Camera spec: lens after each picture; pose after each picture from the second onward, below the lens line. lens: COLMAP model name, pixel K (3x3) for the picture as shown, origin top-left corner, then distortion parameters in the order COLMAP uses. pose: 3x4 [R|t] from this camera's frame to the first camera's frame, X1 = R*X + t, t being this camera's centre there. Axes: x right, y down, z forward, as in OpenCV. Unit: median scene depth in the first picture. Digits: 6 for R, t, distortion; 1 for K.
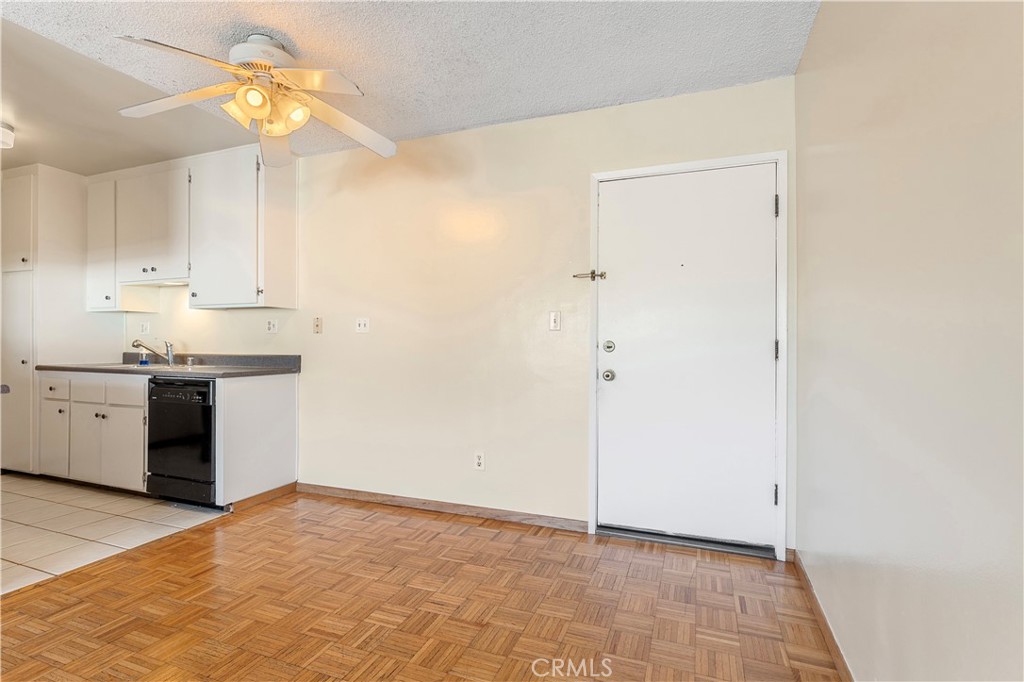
lens RADIAL K [[499.1, 0, 509.0], [0, 499.1, 345.7], [0, 0, 1]] dist [-0.002373, 0.000433]
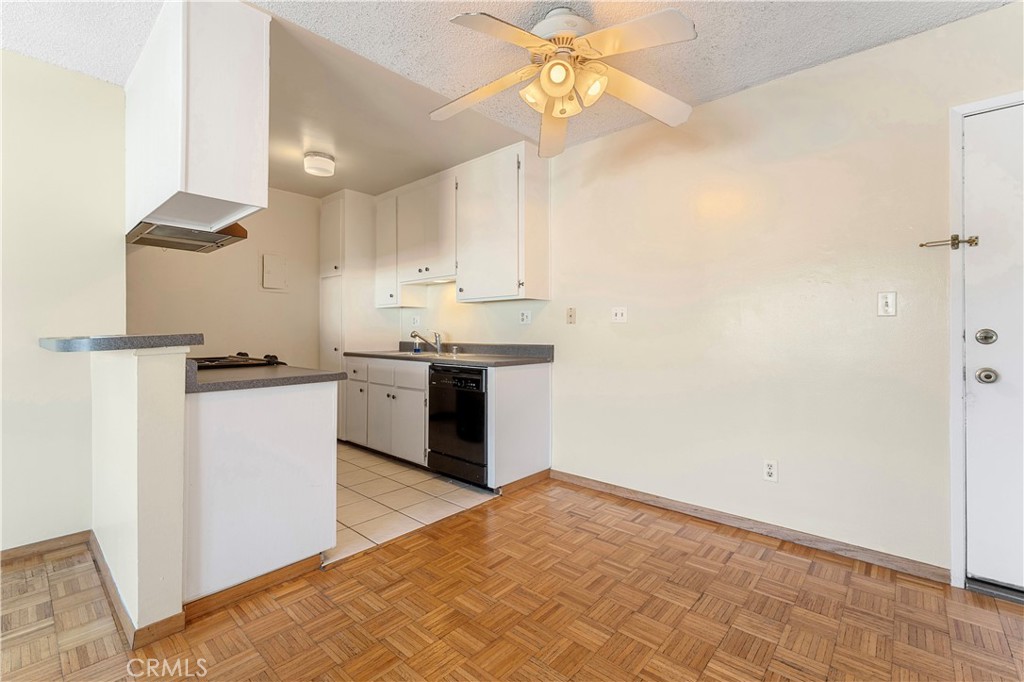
lens RADIAL K [[452.1, 0, 513.4], [0, 452.1, 331.4], [0, 0, 1]] dist [-0.000035, -0.000106]
pose [[0.936725, -0.005403, -0.350025, -0.201451], [0.003202, 0.999971, -0.006866, -0.003536], [0.350052, 0.005311, 0.936715, 0.119716]]
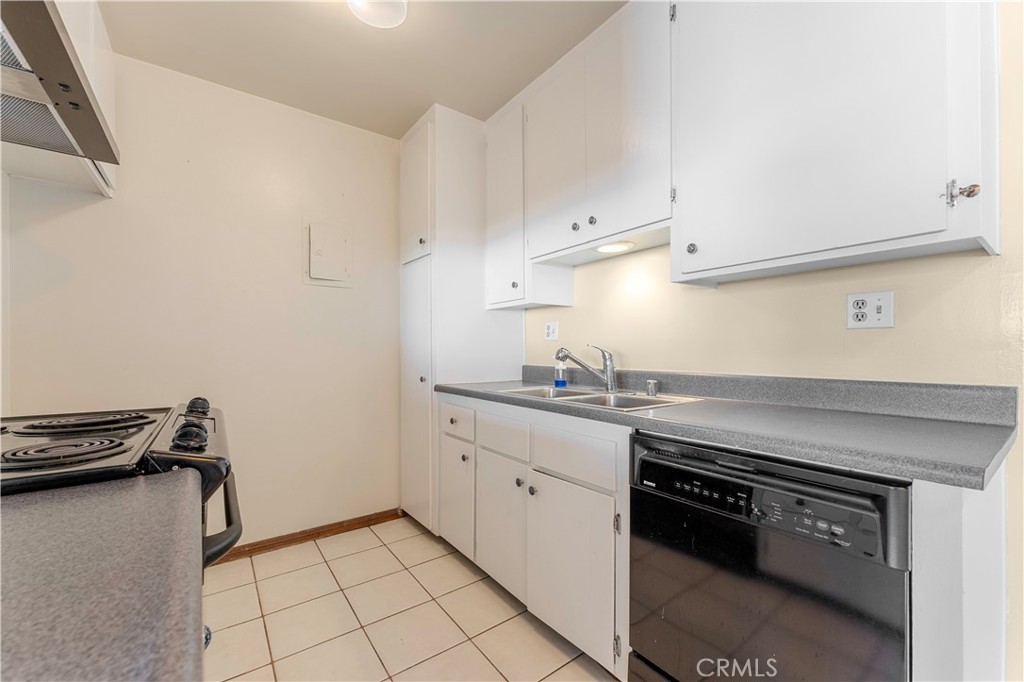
lens RADIAL K [[408.9, 0, 512.3], [0, 408.9, 351.9], [0, 0, 1]] dist [0.001651, 0.000181]
pose [[0.848436, -0.004822, -0.529277, -0.667726], [0.004975, 0.999987, -0.001137, -0.007474], [0.529275, -0.001669, 0.848449, 0.687856]]
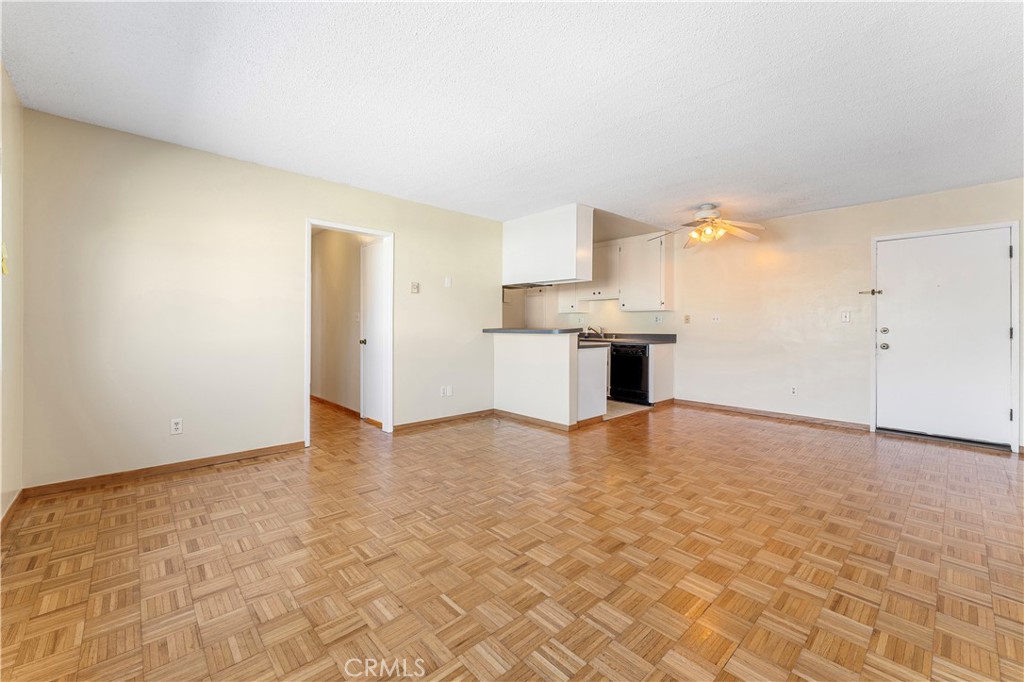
lens RADIAL K [[413.0, 0, 513.0], [0, 413.0, 326.6], [0, 0, 1]] dist [0.000853, 0.000387]
pose [[0.897254, -0.000002, -0.441515, -0.327210], [-0.001548, 0.999994, -0.003149, -0.005843], [0.441512, 0.003509, 0.897249, -0.894218]]
